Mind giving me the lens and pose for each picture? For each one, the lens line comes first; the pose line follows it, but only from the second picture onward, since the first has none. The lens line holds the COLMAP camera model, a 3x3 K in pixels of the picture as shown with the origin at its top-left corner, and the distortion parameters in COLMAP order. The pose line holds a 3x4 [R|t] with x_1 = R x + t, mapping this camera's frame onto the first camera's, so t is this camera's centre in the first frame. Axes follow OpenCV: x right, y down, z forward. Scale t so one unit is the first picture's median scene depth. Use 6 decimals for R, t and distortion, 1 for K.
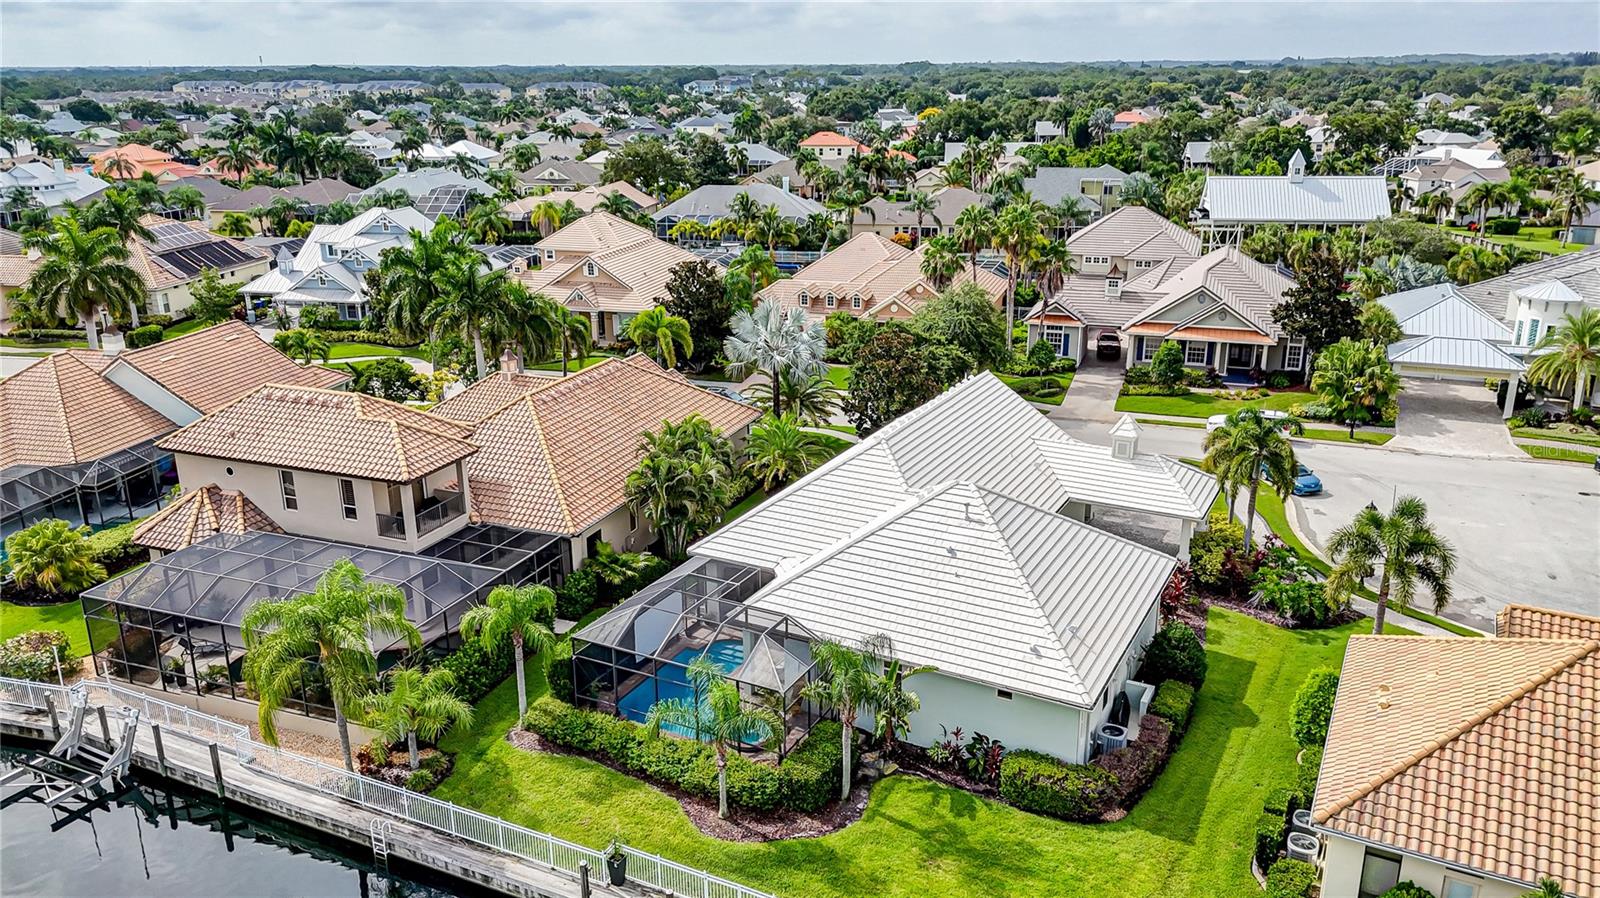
lens RADIAL K [[1159.5, 0, 806.6], [0, 1159.5, 450.9], [0, 0, 1]] dist [0.031798, -0.000619]
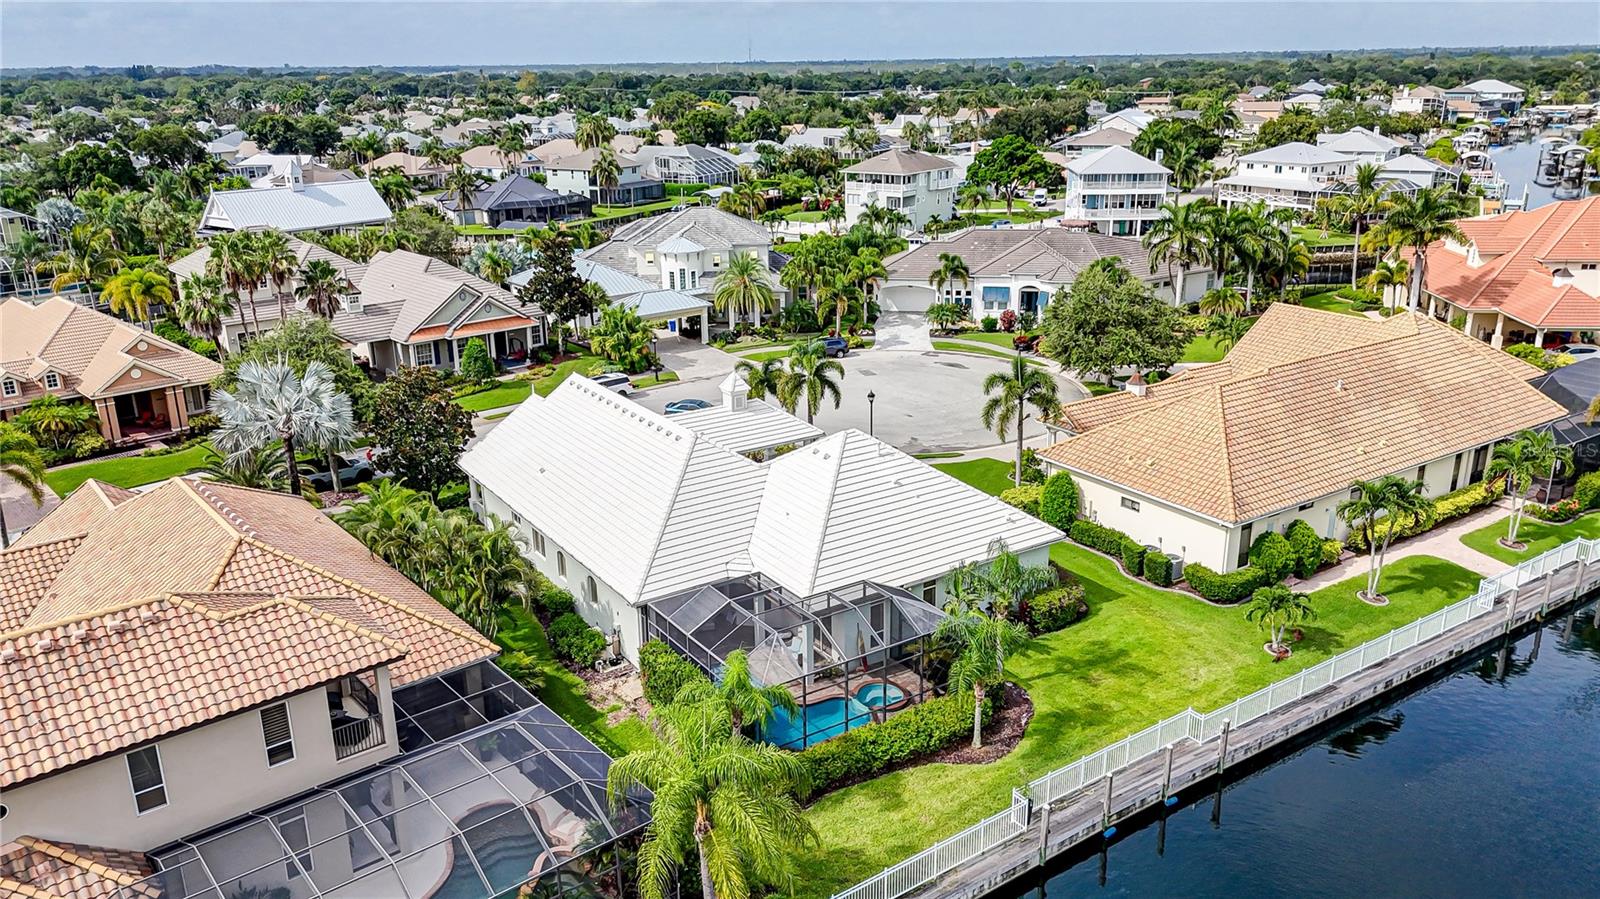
lens RADIAL K [[1159.5, 0, 802.8], [0, 1159.5, 449.2], [0, 0, 1]] dist [0.031798, -0.000619]
pose [[0.476876, -0.271838, 0.835879, -0.497507], [0.280902, 0.948237, 0.148121, -0.081414], [-0.832877, 0.164165, 0.528551, 0.254402]]
